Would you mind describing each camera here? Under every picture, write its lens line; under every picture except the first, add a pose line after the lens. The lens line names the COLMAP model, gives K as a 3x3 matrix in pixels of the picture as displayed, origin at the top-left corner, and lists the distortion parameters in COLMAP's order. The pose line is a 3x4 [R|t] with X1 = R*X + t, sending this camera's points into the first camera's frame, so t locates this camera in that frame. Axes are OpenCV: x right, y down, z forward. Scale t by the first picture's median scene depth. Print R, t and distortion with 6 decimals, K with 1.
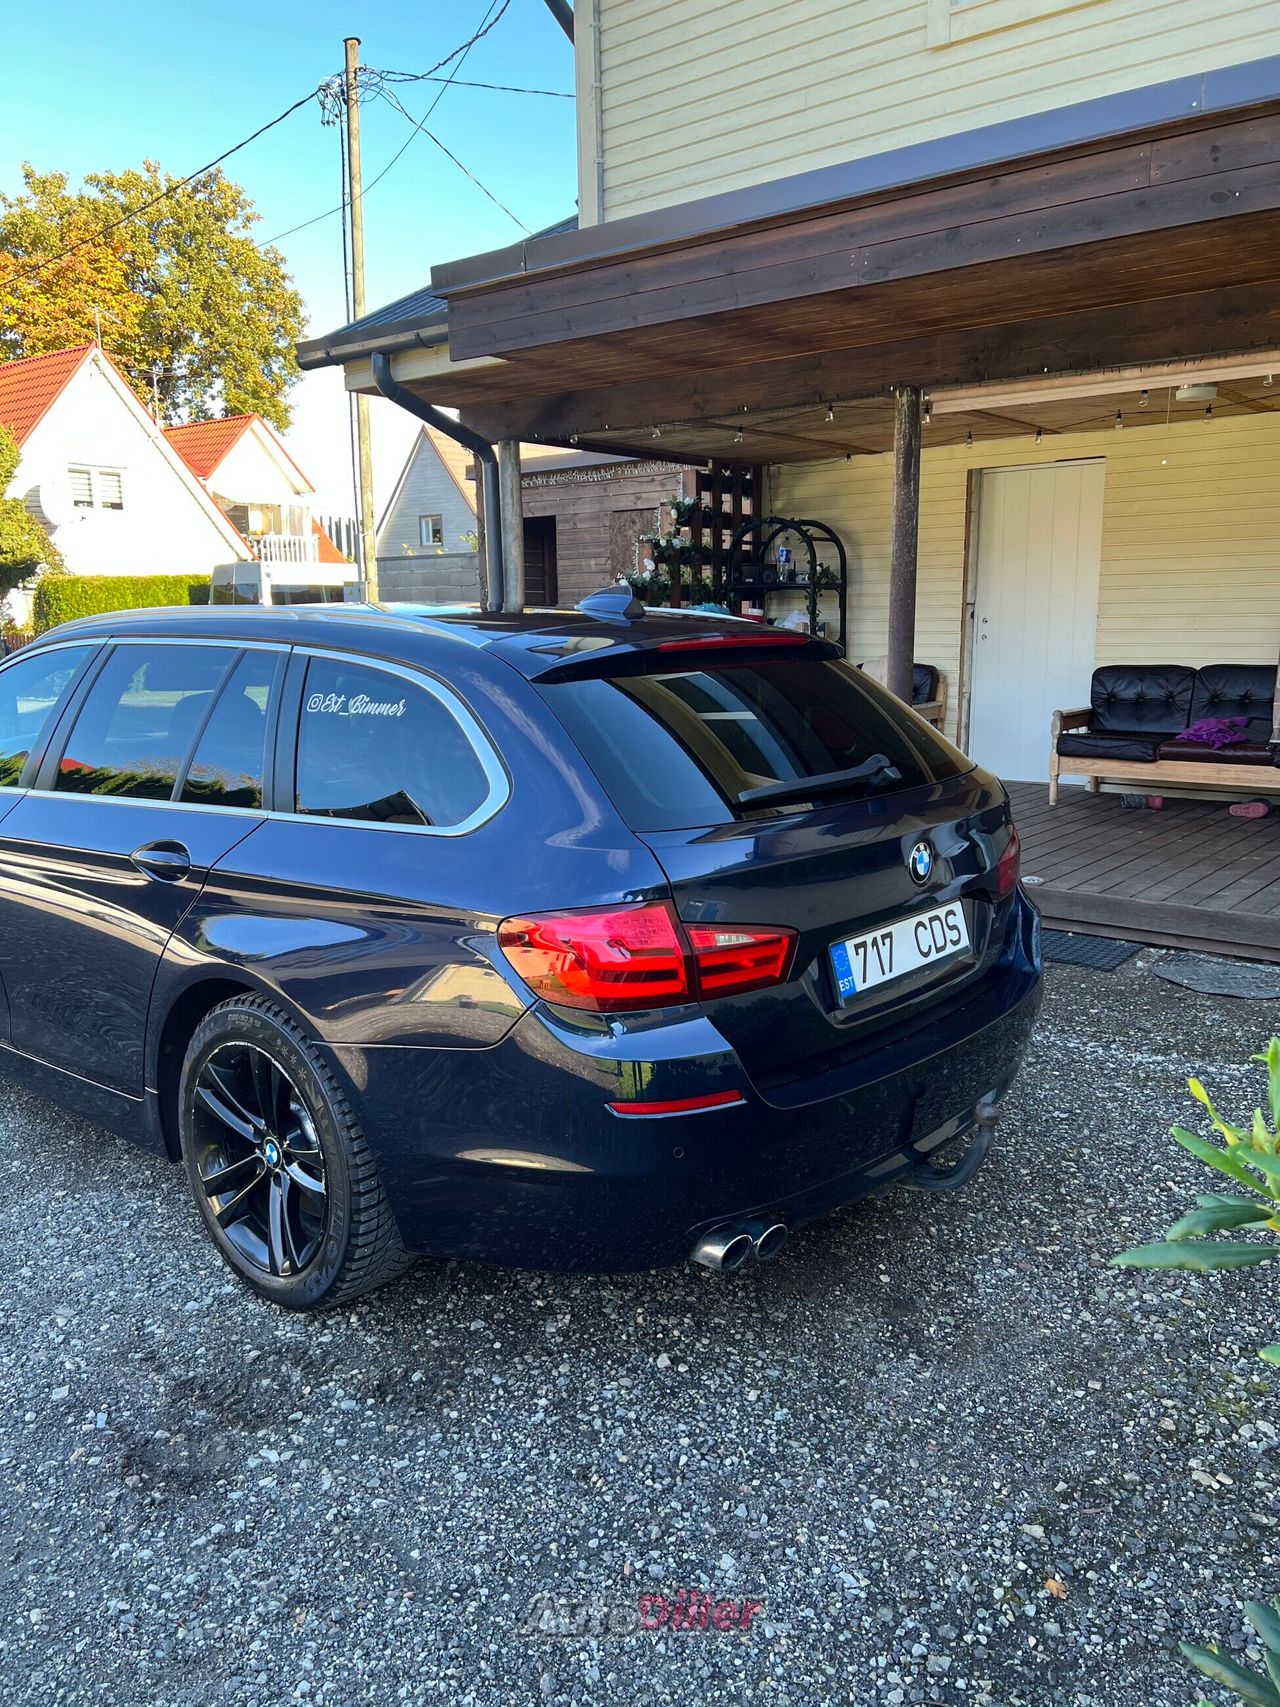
lens RADIAL K [[1296.7, 0, 647.6], [0, 1296.7, 856.3], [0, 0, 1]] dist [0.013502, -0.010303]
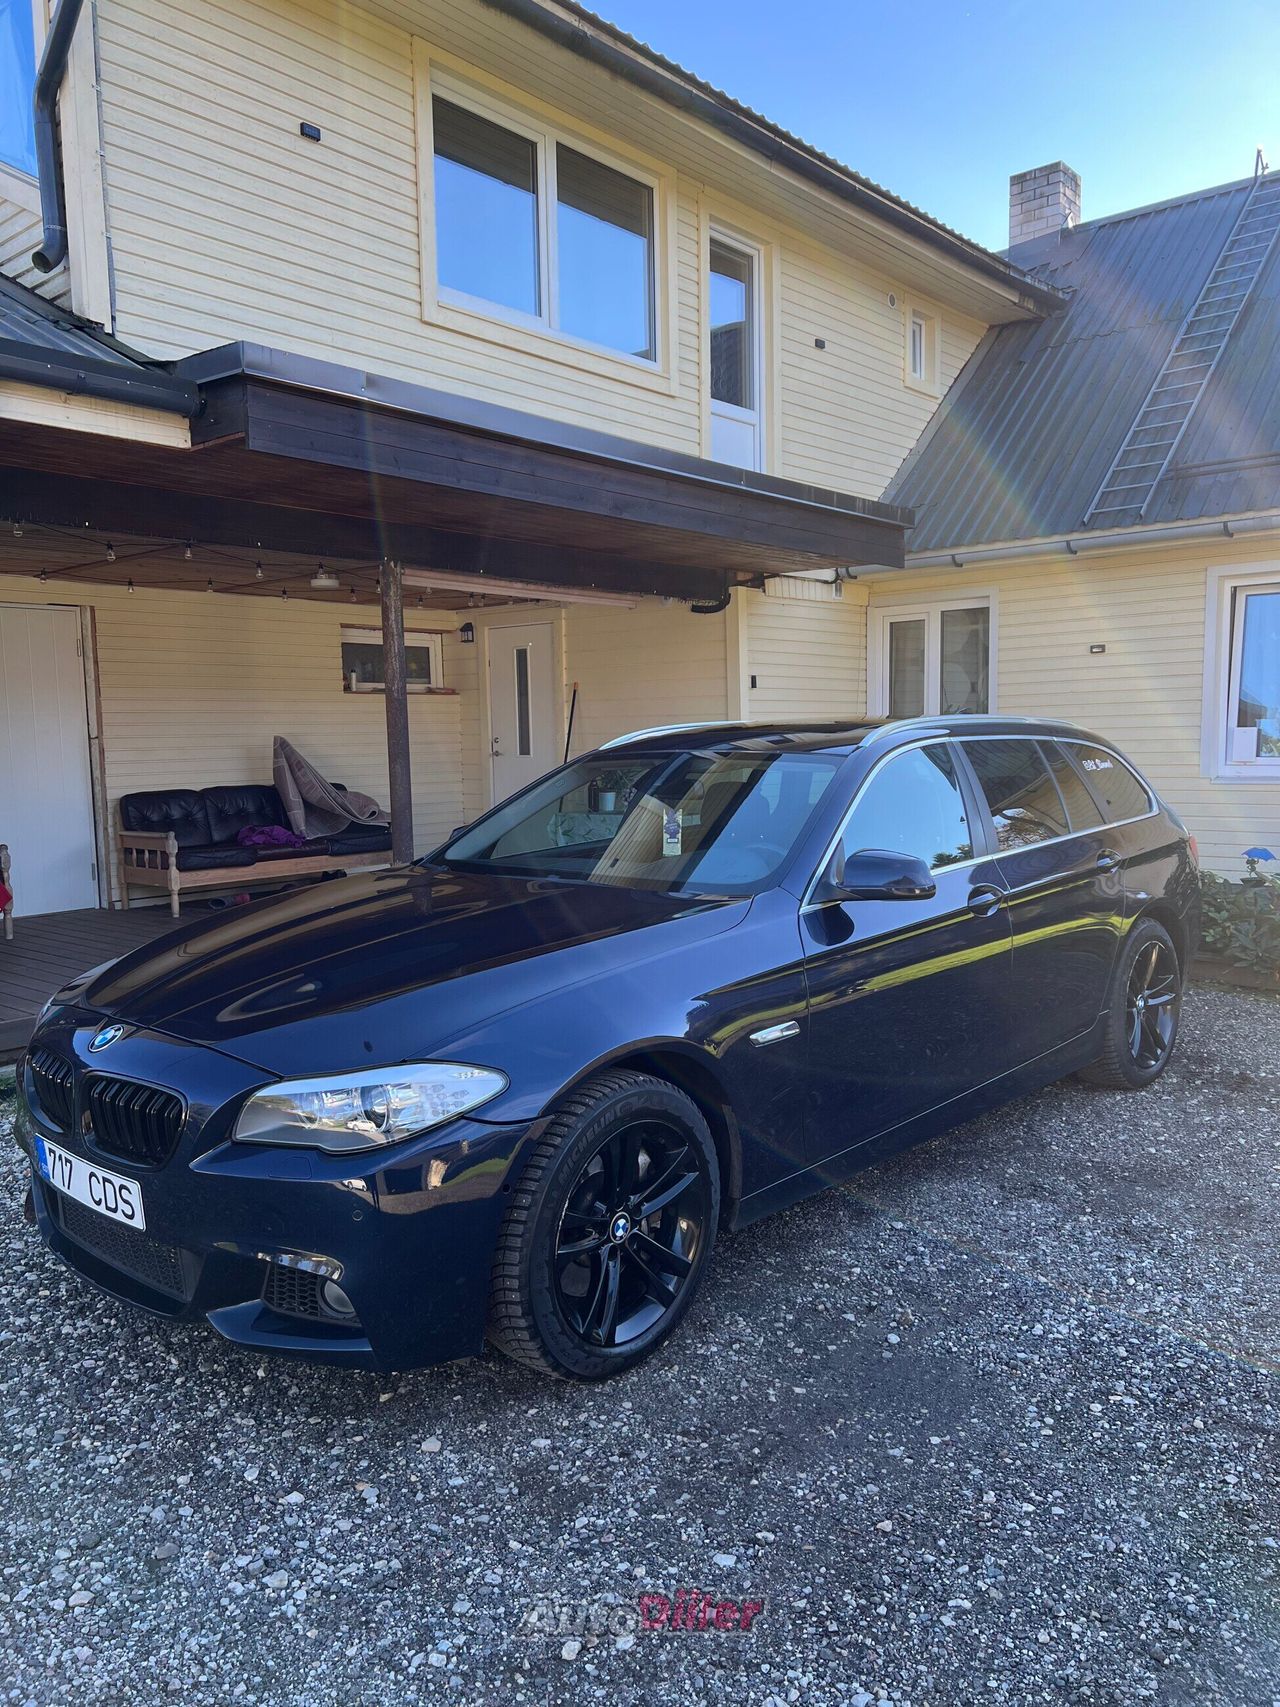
lens RADIAL K [[1296.8, 0, 634.0], [0, 1296.8, 853.6], [0, 0, 1]] dist [0.030666, -0.042245]
pose [[0.027374, -0.084264, 0.996067, -1.946883], [0.206523, 0.975420, 0.076842, -0.246776], [-0.978059, 0.203608, 0.044104, 1.429921]]
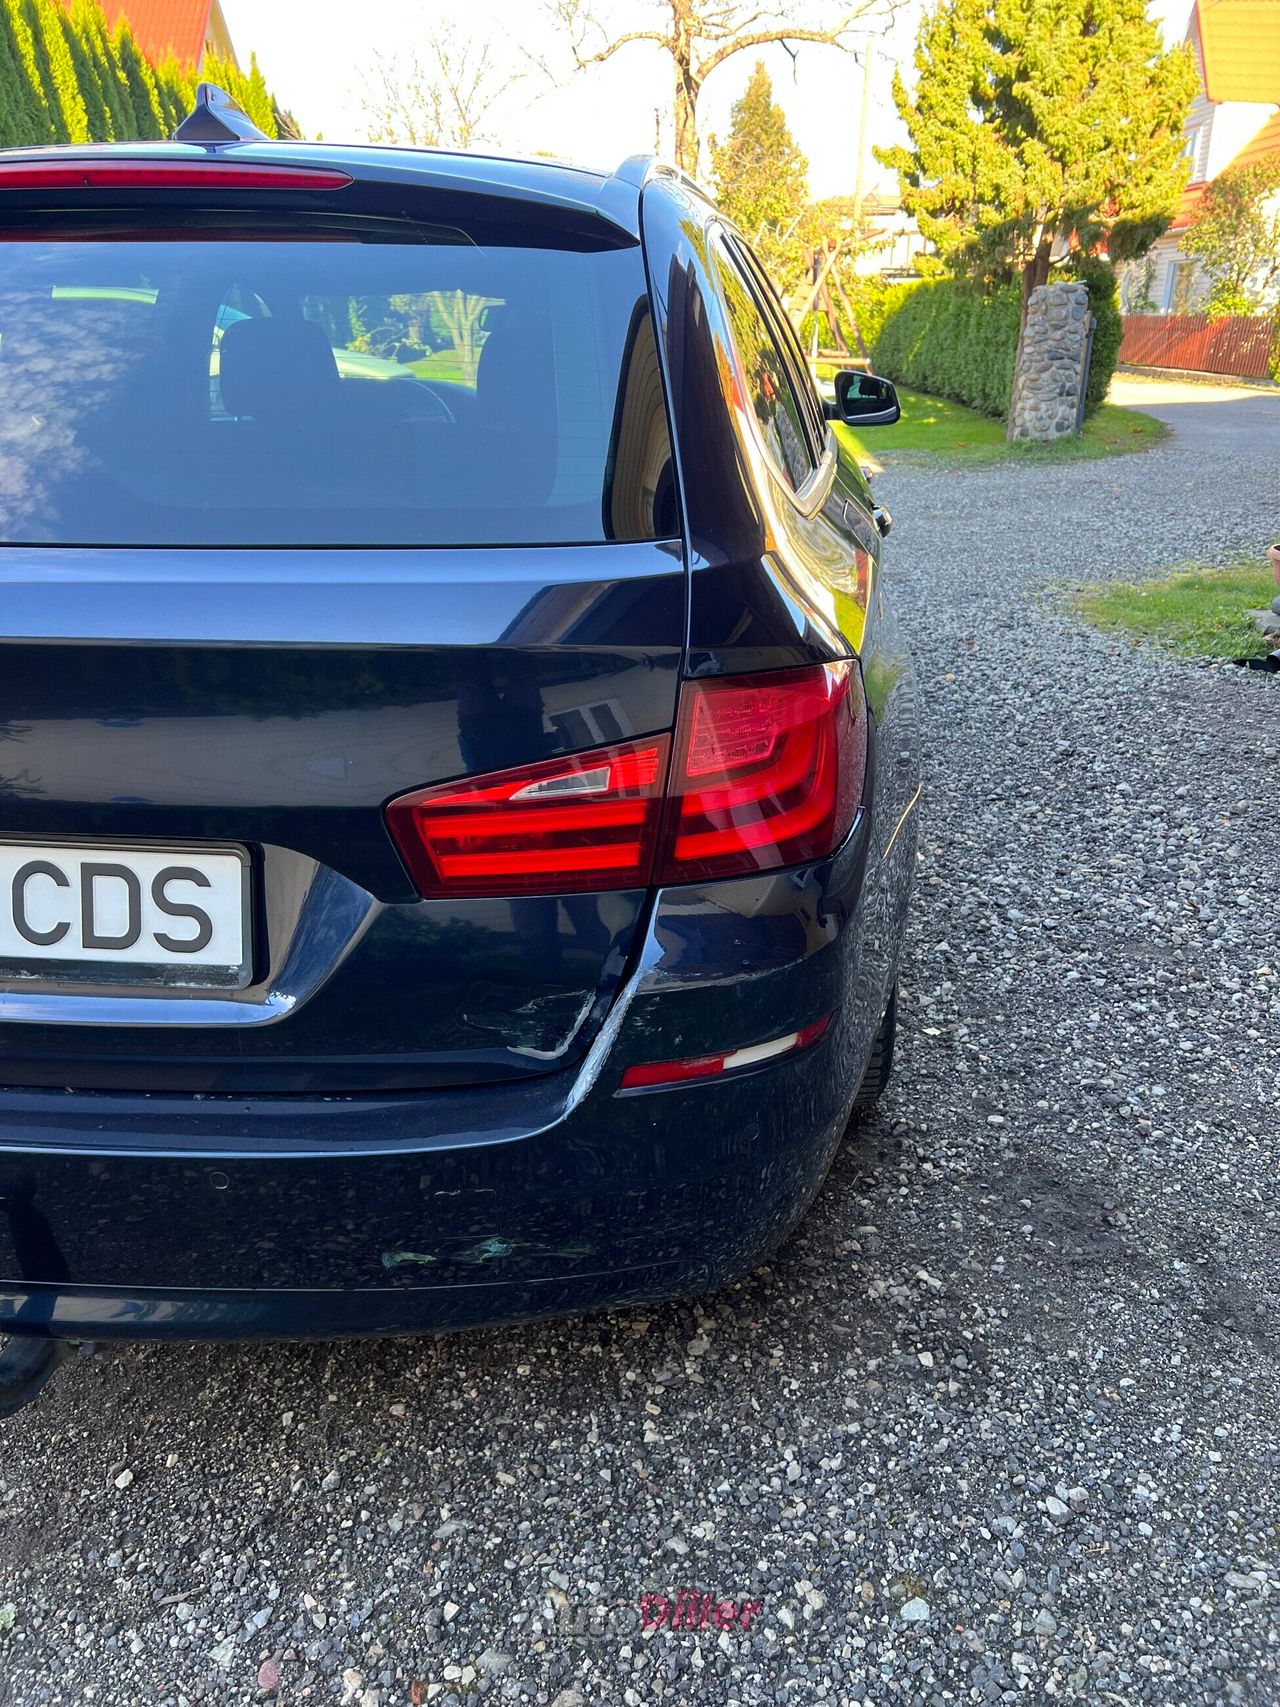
lens RADIAL K [[1293.1, 0, 638.8], [0, 1293.1, 858.0], [0, 0, 1]] dist [0.047205, -0.064358]
pose [[0.561327, 0.328729, -0.759505, 0.585491], [-0.156422, 0.943328, 0.292685, -0.098094], [0.812677, -0.045489, 0.580936, 0.819978]]
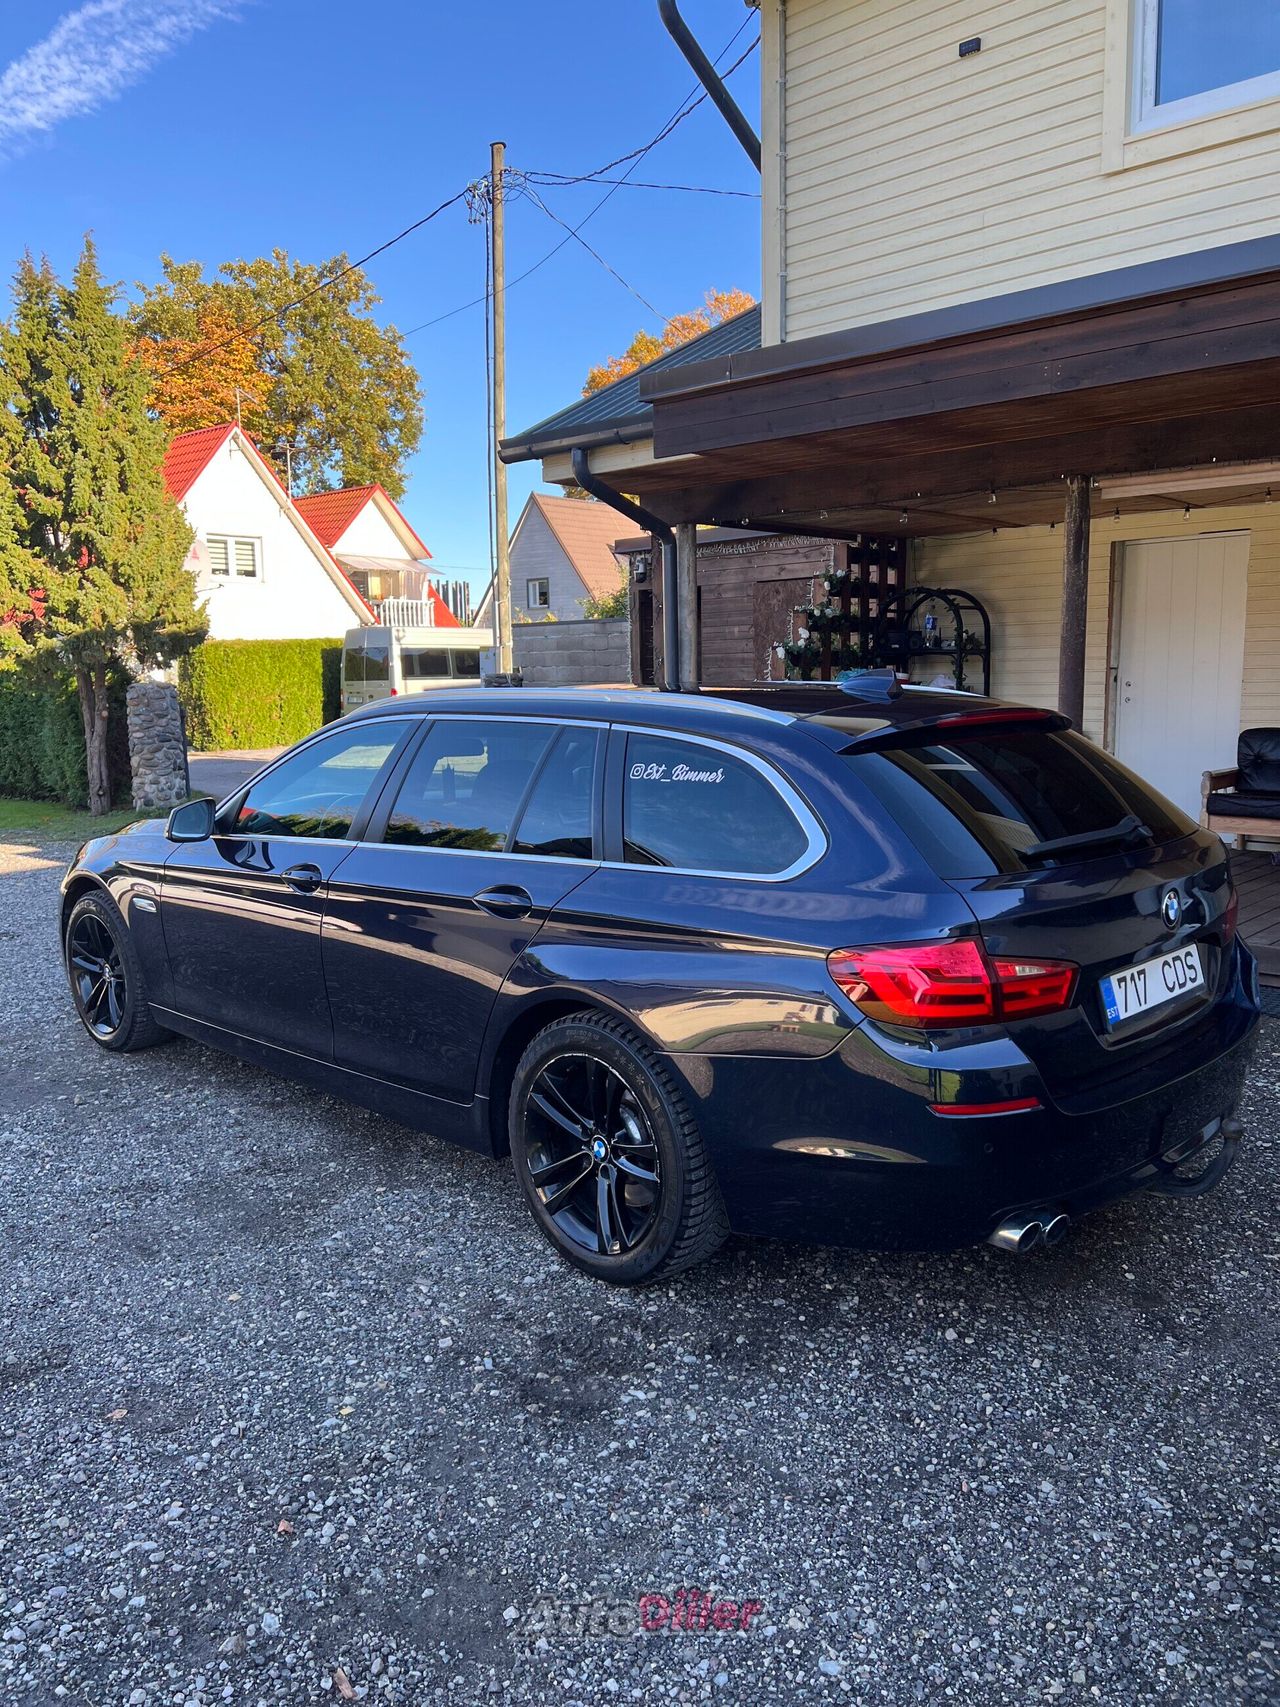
lens RADIAL K [[1296.8, 0, 634.0], [0, 1296.8, 853.6], [0, 0, 1]] dist [0.030666, -0.042245]
pose [[0.997213, 0.006337, -0.074336, -0.159083], [-0.009615, 0.998993, -0.043829, 0.009281], [0.073983, 0.044421, 0.996270, -0.174686]]
